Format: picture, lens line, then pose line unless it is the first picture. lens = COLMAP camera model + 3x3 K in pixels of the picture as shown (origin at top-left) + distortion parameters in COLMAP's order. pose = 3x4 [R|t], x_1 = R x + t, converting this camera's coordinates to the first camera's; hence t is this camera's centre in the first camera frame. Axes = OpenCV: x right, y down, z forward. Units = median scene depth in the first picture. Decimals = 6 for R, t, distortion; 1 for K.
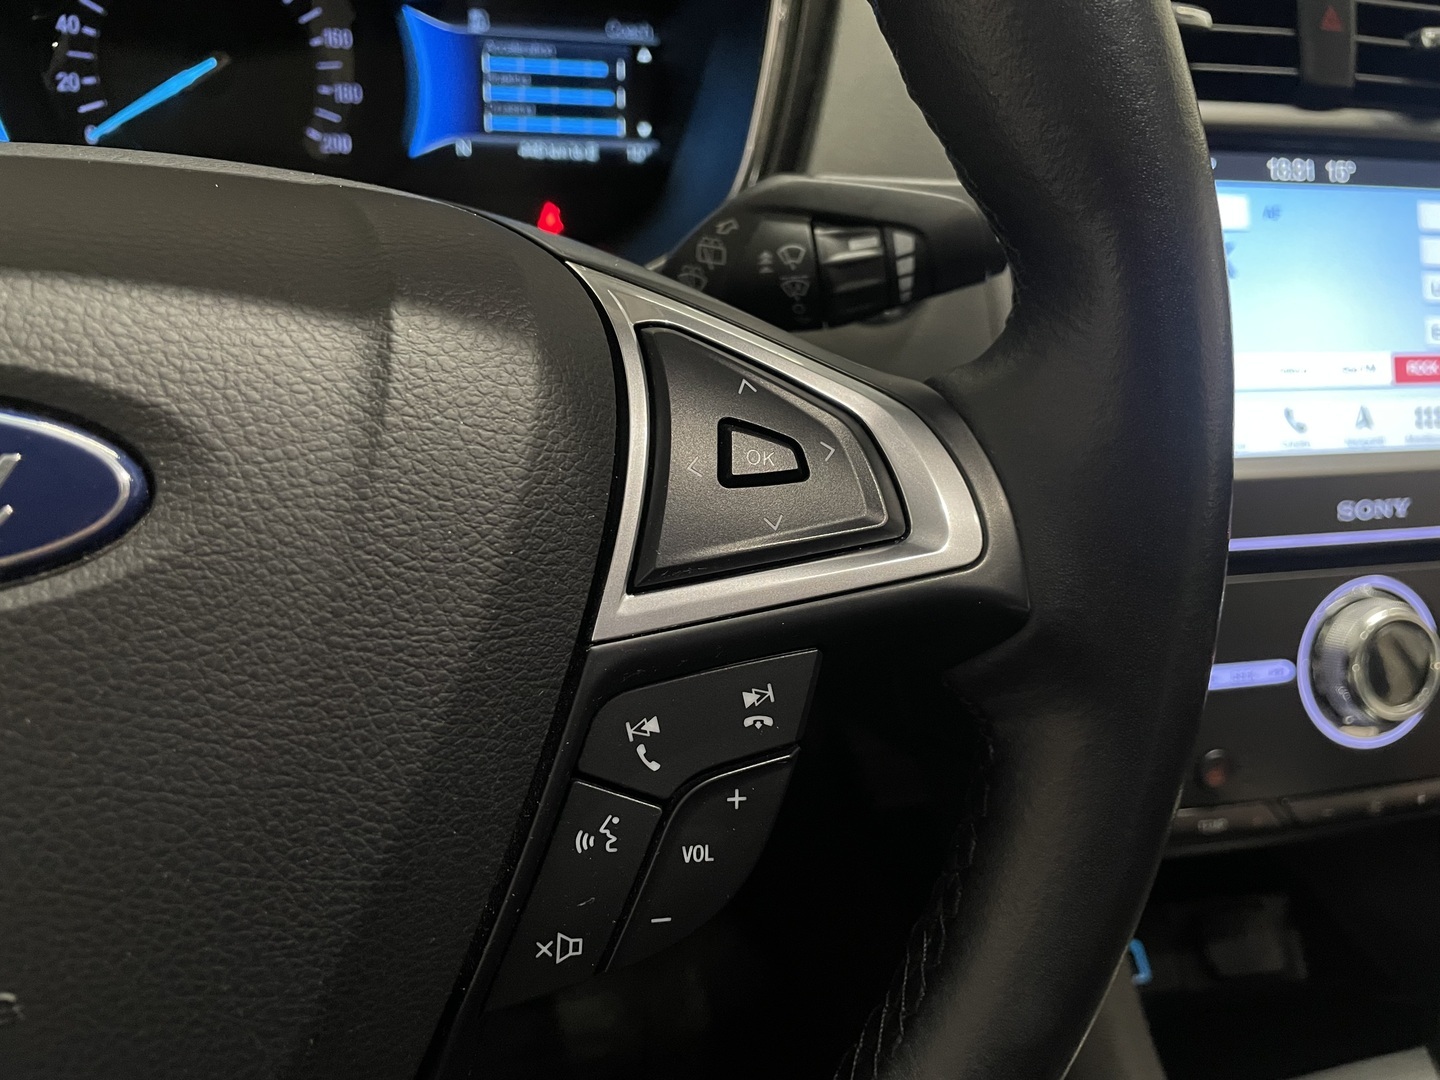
lens RADIAL K [[1122.1, 0, 730.2], [0, 1122.1, 529.2], [0, 0, 1]] dist [0.086800, -0.144296]
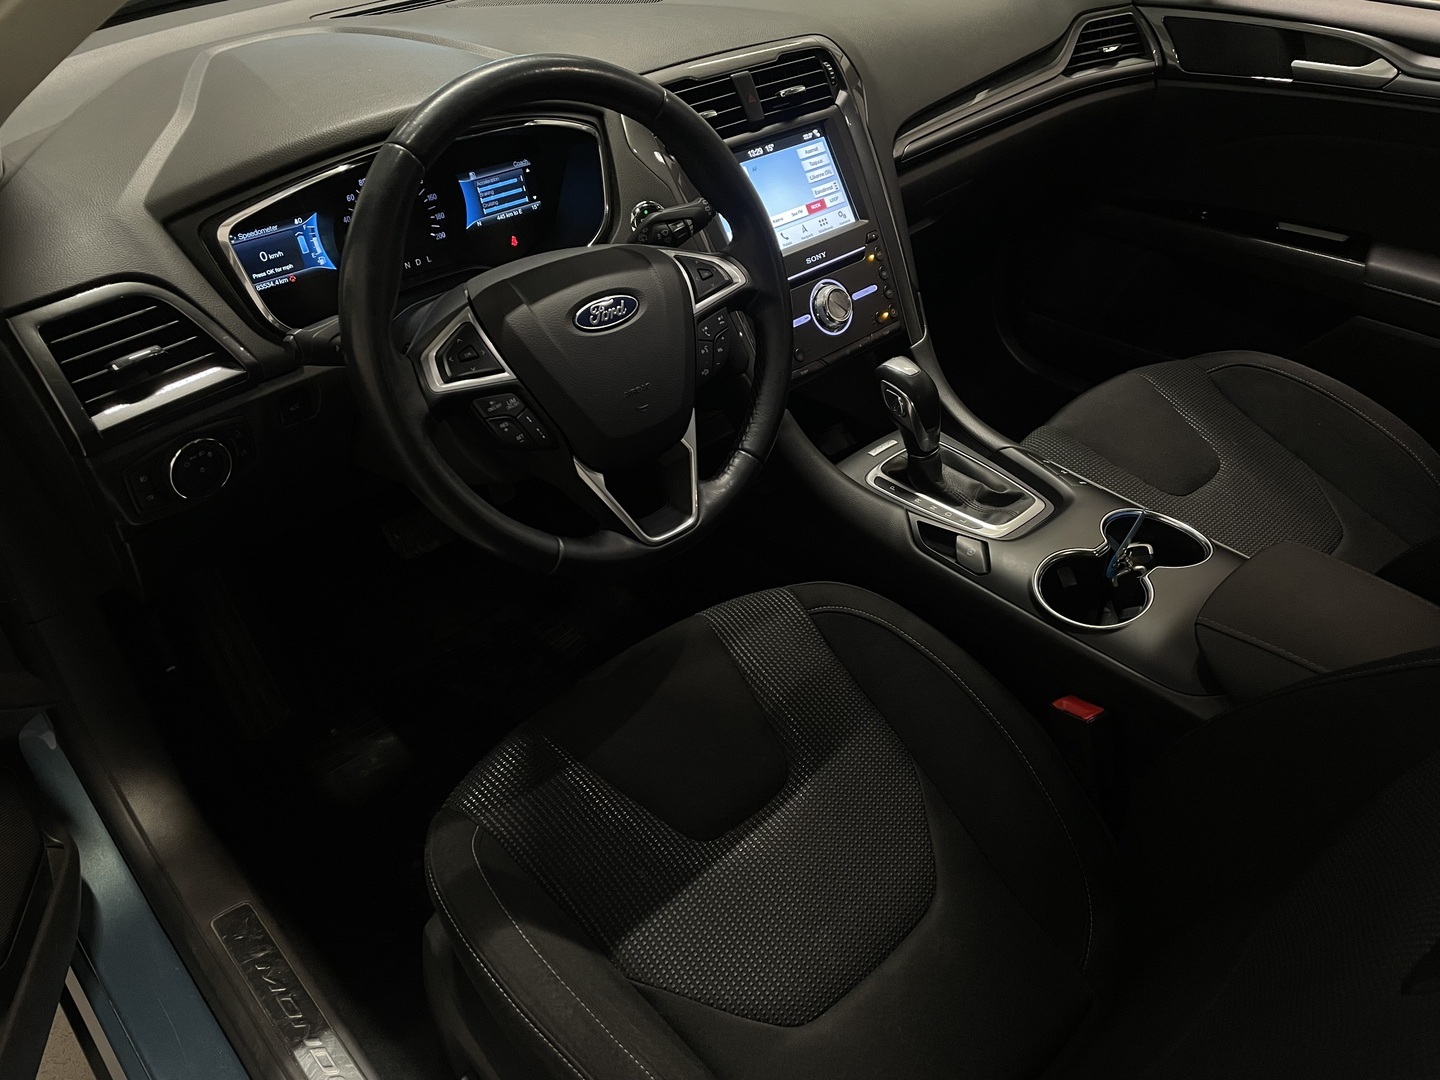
lens RADIAL K [[1091.2, 0, 726.0], [0, 1091.2, 514.2], [0, 0, 1]] dist [0.100657, -0.131823]
pose [[0.871693, -0.363439, 0.328731, -0.905050], [0.335121, 0.931528, 0.141243, 0.132853], [-0.357555, -0.012956, 0.933802, -1.754909]]
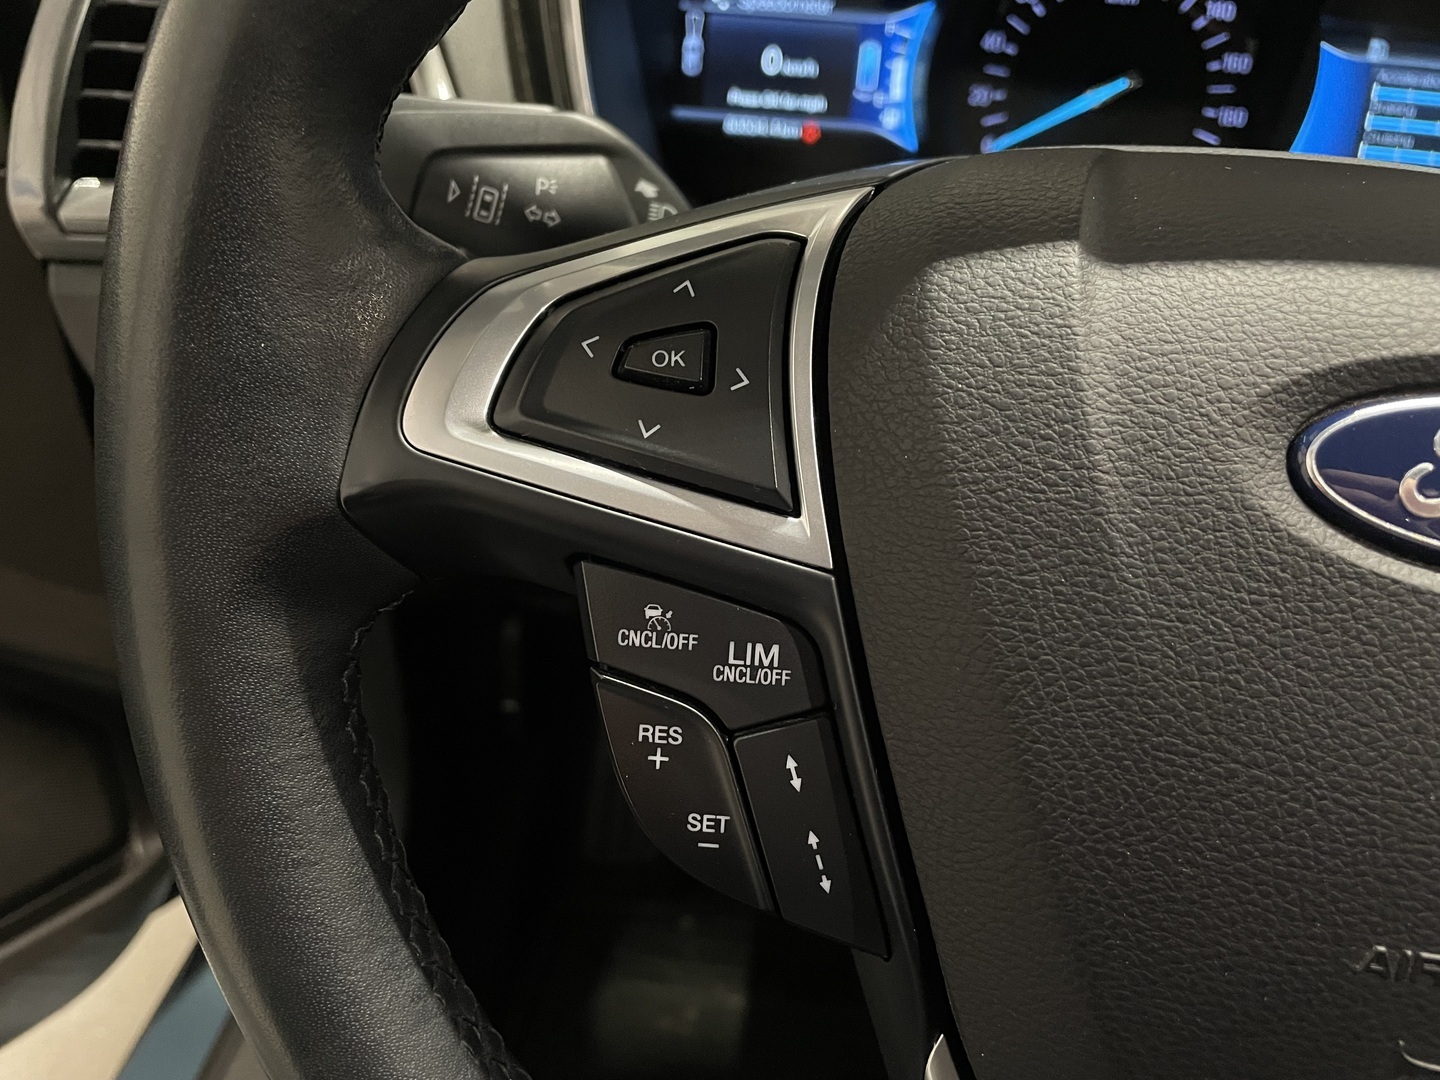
lens RADIAL K [[1122.1, 0, 730.2], [0, 1122.1, 529.2], [0, 0, 1]] dist [0.086800, -0.144296]
pose [[0.929727, 0.158390, -0.332446, -0.378082], [-0.162969, 0.986528, 0.014256, 0.040011], [0.330225, 0.040924, 0.943015, -0.093837]]
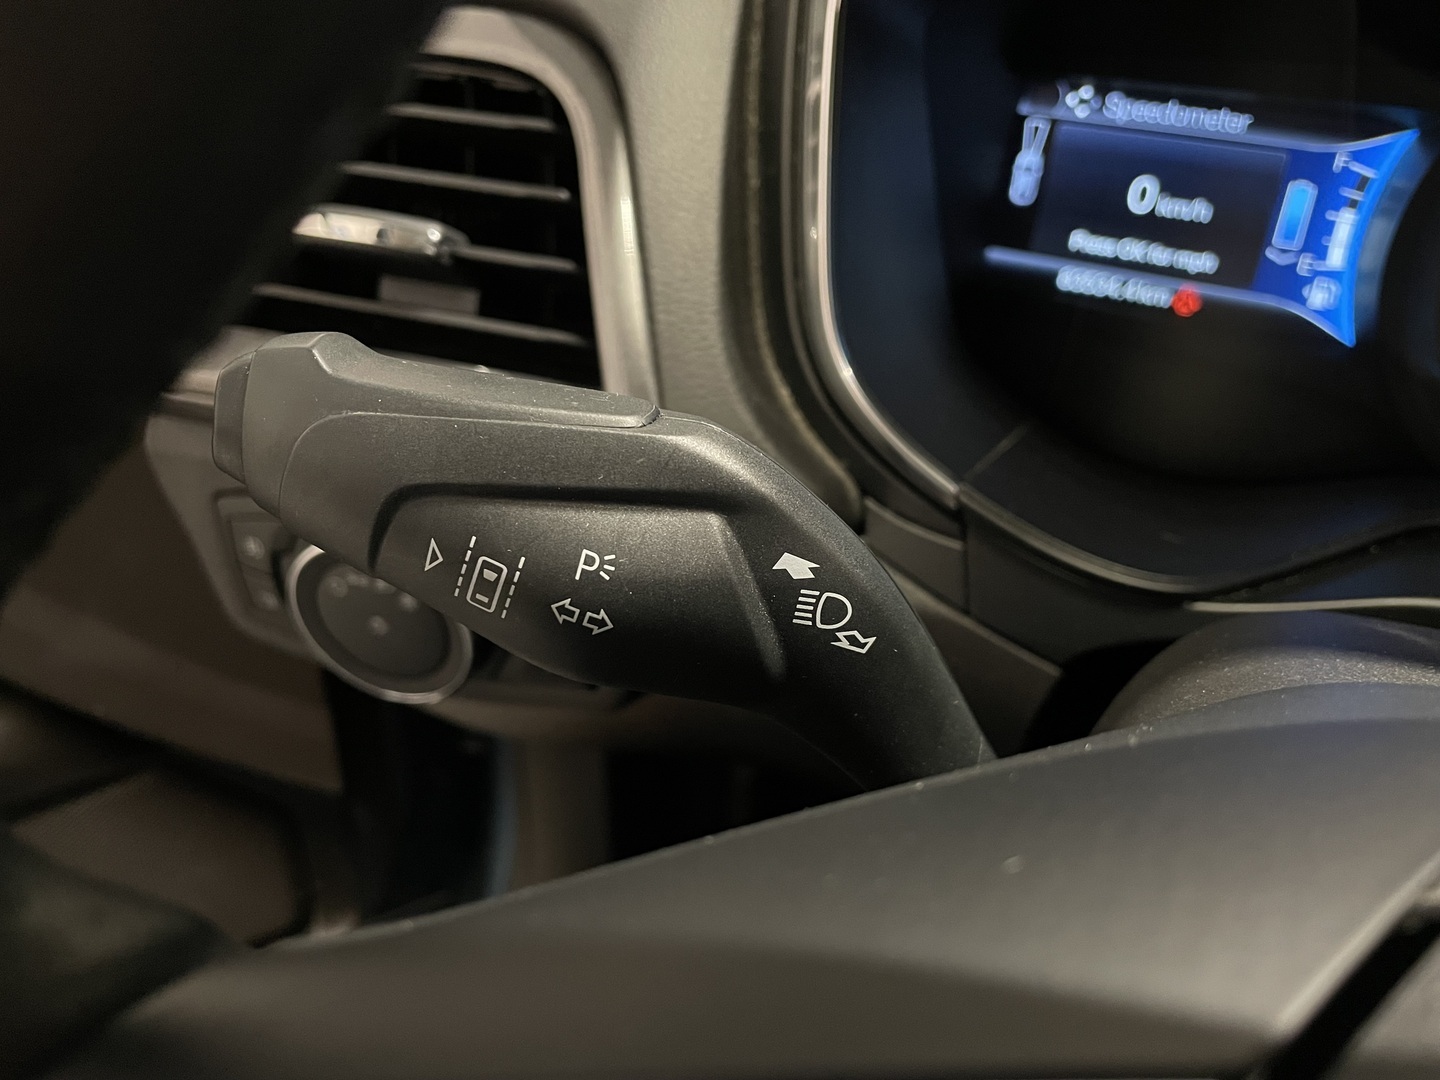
lens RADIAL K [[1157.0, 0, 731.5], [0, 1157.0, 535.2], [0, 0, 1]] dist [0.006351, -0.010171]
pose [[0.764734, 0.291399, -0.574690, -0.482406], [-0.303167, 0.949728, 0.078143, -0.165147], [0.568570, 0.114469, 0.814632, 0.190795]]
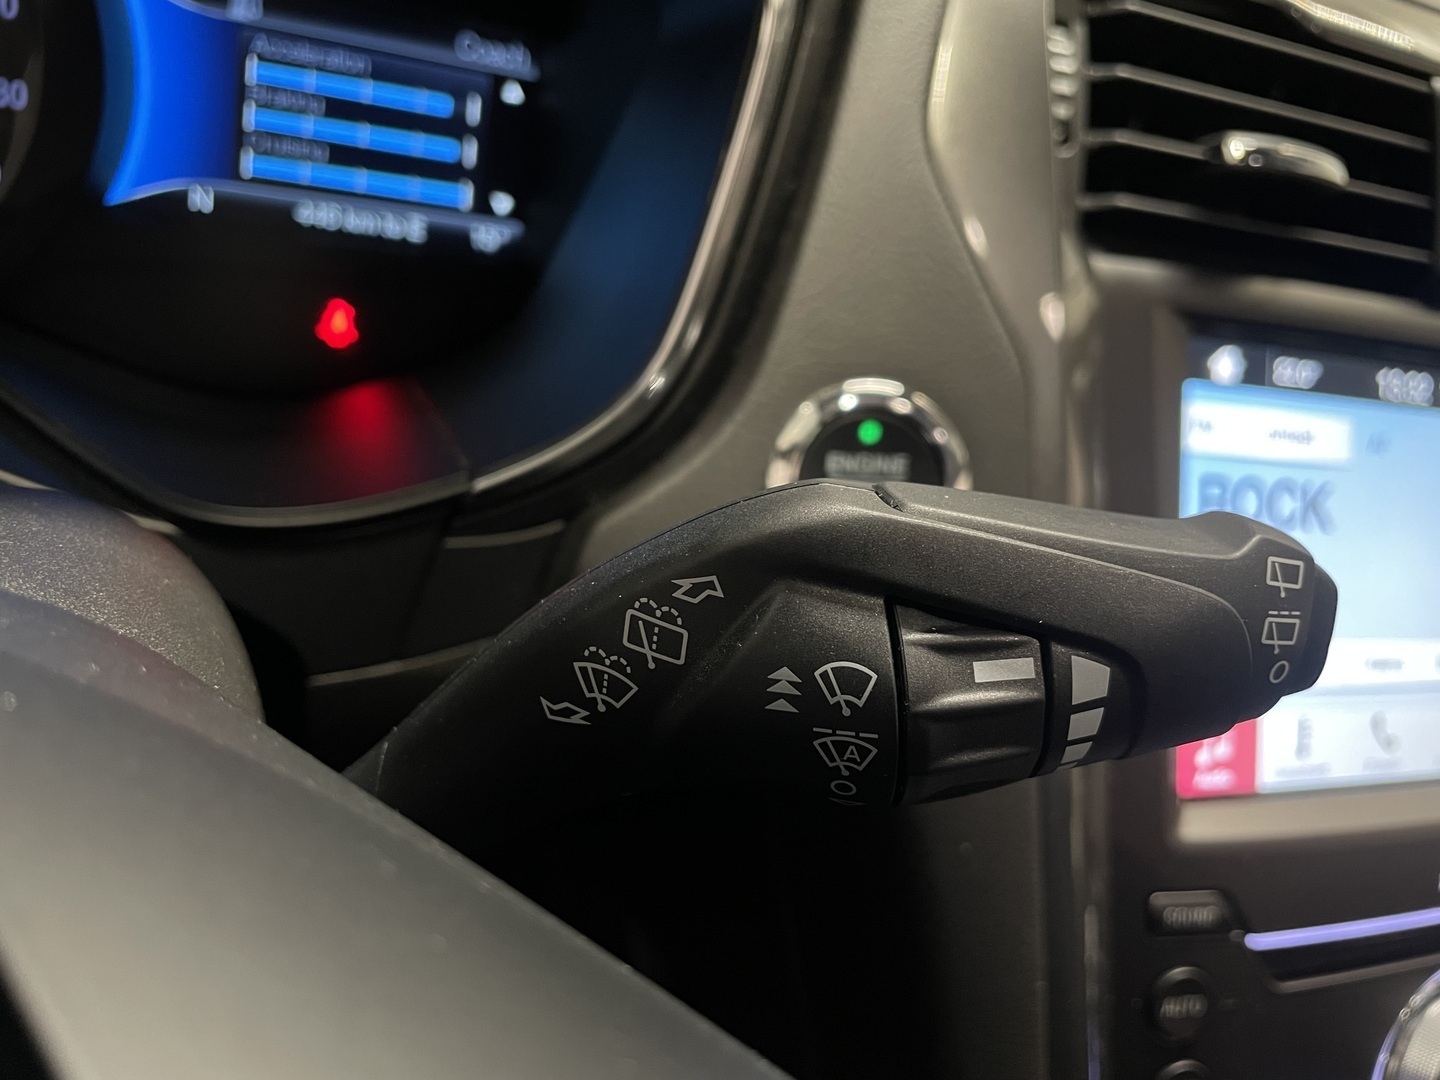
lens RADIAL K [[1157.0, 0, 731.5], [0, 1157.0, 535.2], [0, 0, 1]] dist [0.006351, -0.010171]
pose [[0.982638, 0.087451, 0.163630, -0.044122], [-0.086703, 0.996165, -0.011722, -0.191004], [-0.164027, -0.002669, 0.986452, 0.369953]]
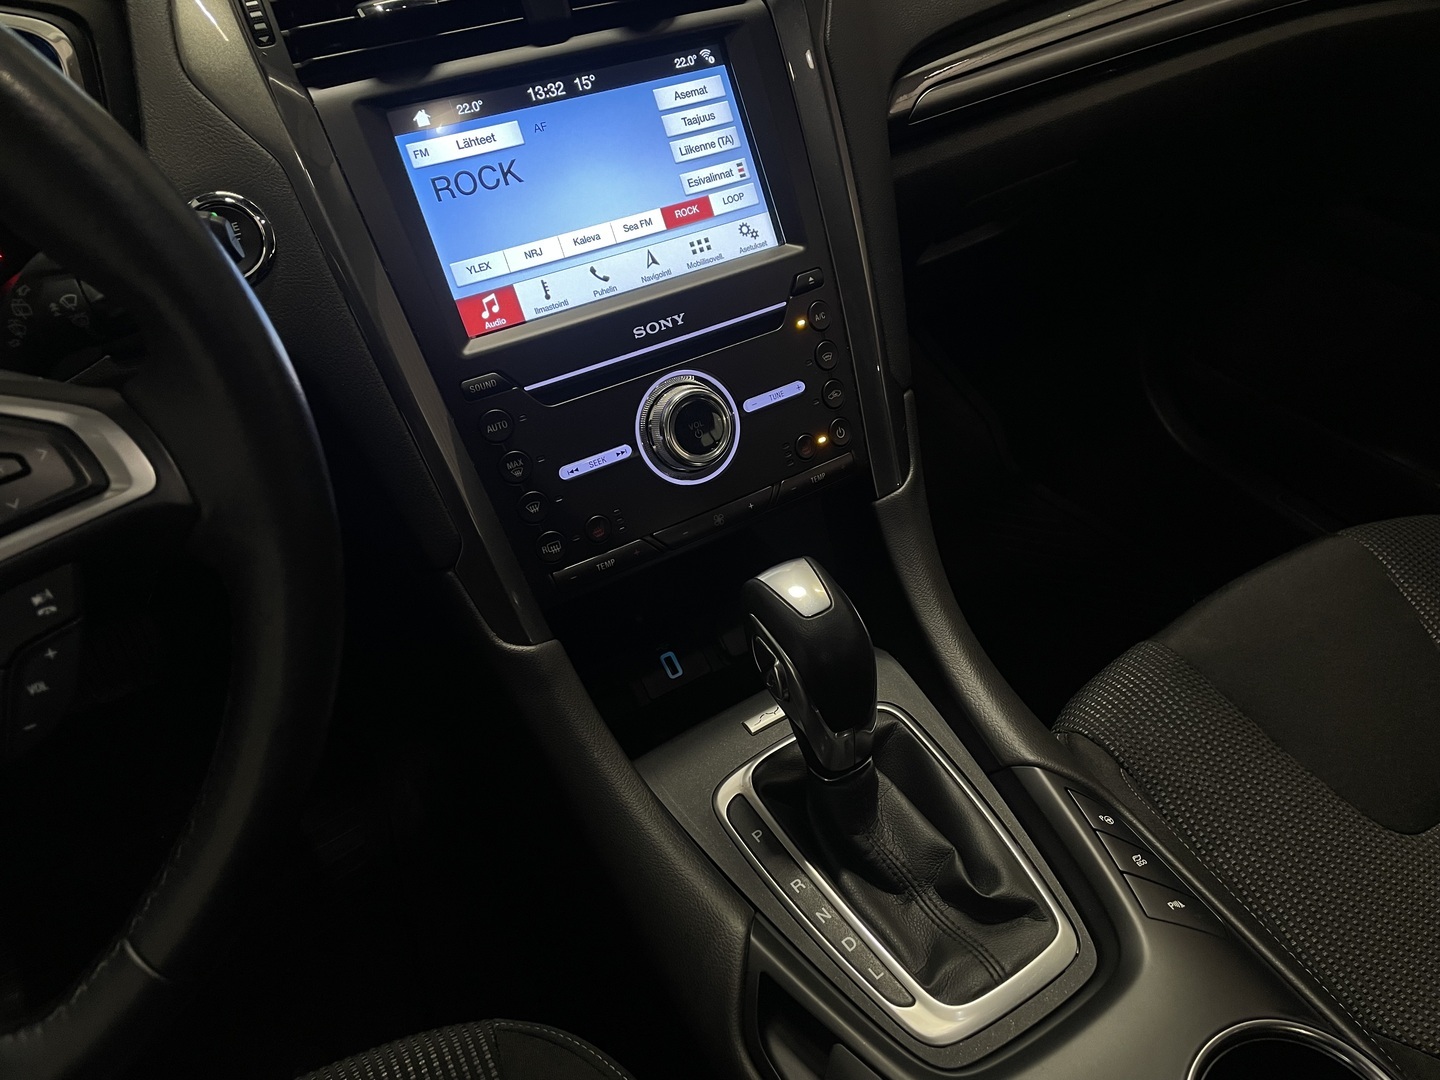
lens RADIAL K [[1091.2, 0, 726.0], [0, 1091.2, 514.2], [0, 0, 1]] dist [0.100657, -0.131823]
pose [[0.945595, -0.280711, 0.164474, 0.365259], [0.254219, 0.952983, 0.164914, 0.003121], [-0.203034, -0.114129, 0.972498, -0.424935]]
